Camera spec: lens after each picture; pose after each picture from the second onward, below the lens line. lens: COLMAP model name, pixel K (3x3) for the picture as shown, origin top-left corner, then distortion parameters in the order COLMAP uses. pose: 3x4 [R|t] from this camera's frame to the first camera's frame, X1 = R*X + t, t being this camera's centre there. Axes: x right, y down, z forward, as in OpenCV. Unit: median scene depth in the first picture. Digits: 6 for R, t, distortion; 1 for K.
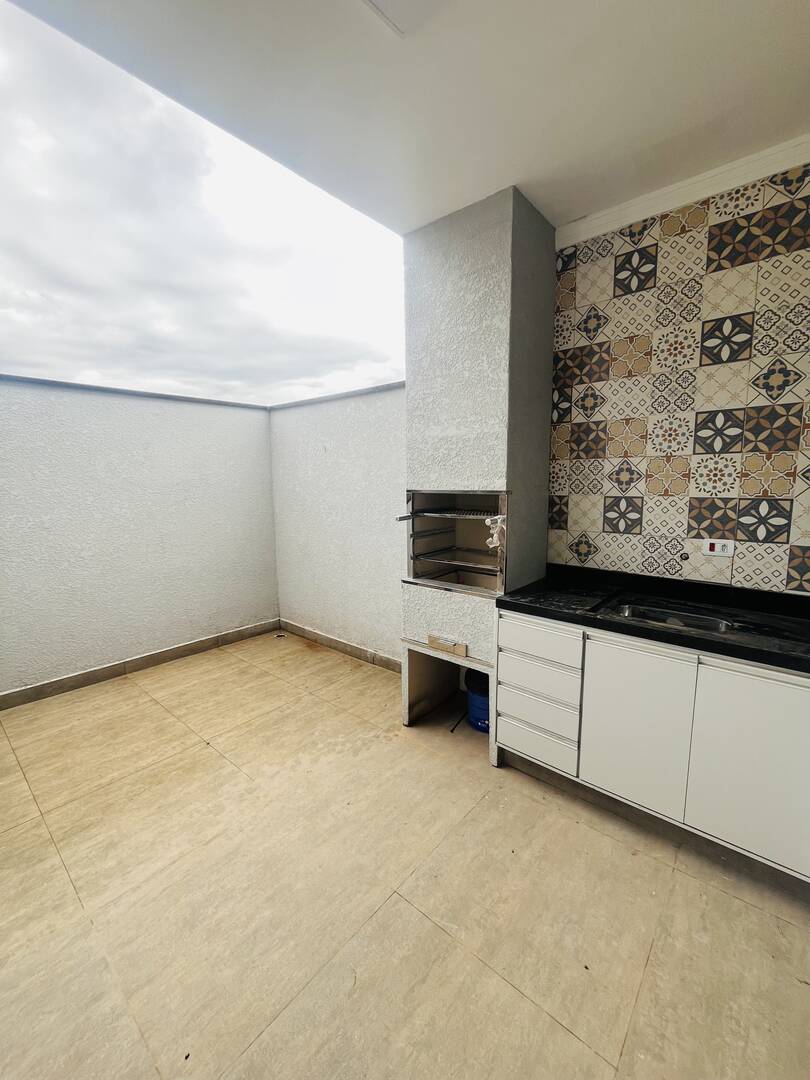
lens RADIAL K [[438.3, 0, 407.6], [0, 438.3, 537.6], [0, 0, 1]] dist [-0.005839, -0.000199]
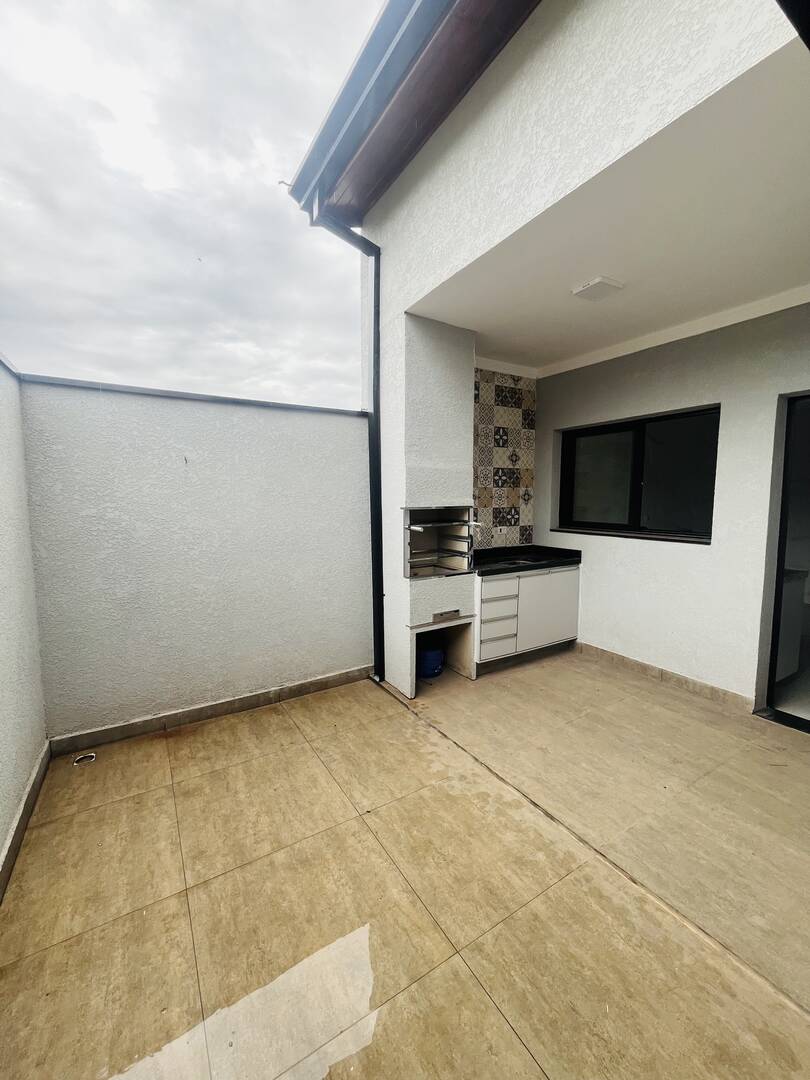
lens RADIAL K [[438.3, 0, 407.6], [0, 438.3, 537.6], [0, 0, 1]] dist [-0.005839, -0.000199]
pose [[0.298059, -0.080445, 0.951152, -1.500653], [0.129319, 0.990659, 0.043263, -0.095955], [-0.945747, 0.110107, 0.305678, 0.776293]]
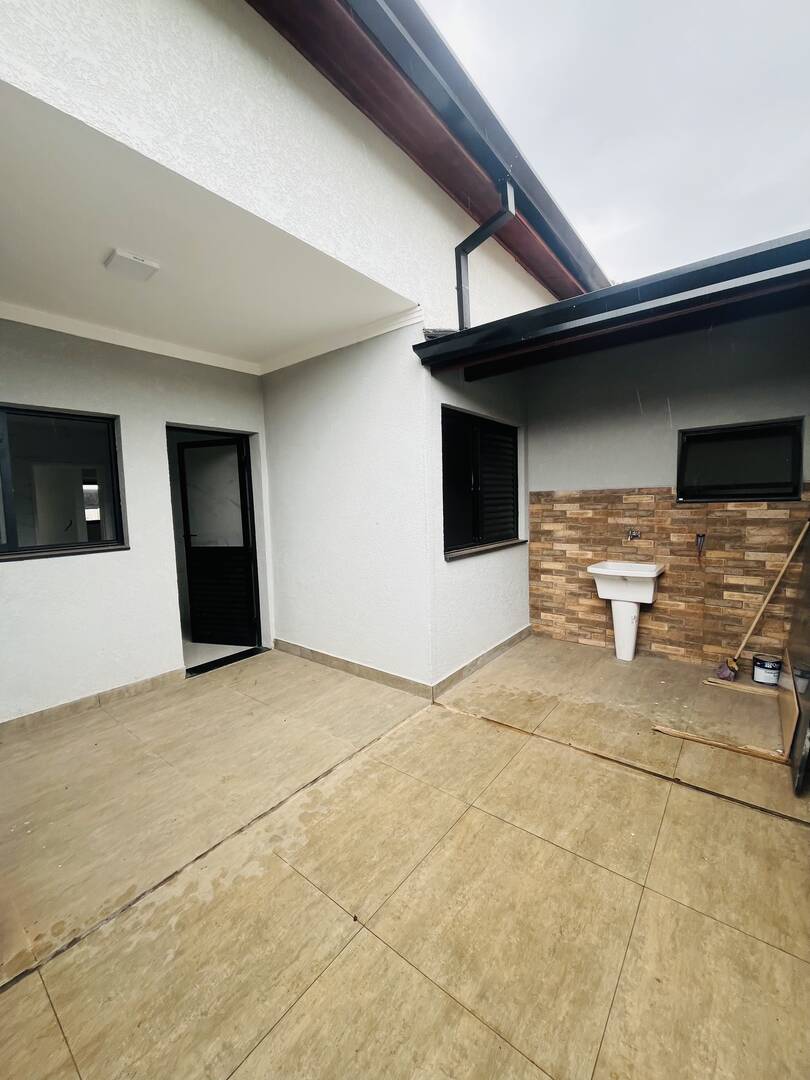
lens RADIAL K [[432.6, 0, 407.0], [0, 432.6, 538.8], [0, 0, 1]] dist [-0.004544, 0.000182]
pose [[-0.998376, 0.040613, -0.039946, -0.664858], [0.030538, 0.973523, 0.226541, -0.241277], [0.048089, 0.224954, -0.973182, 1.867084]]
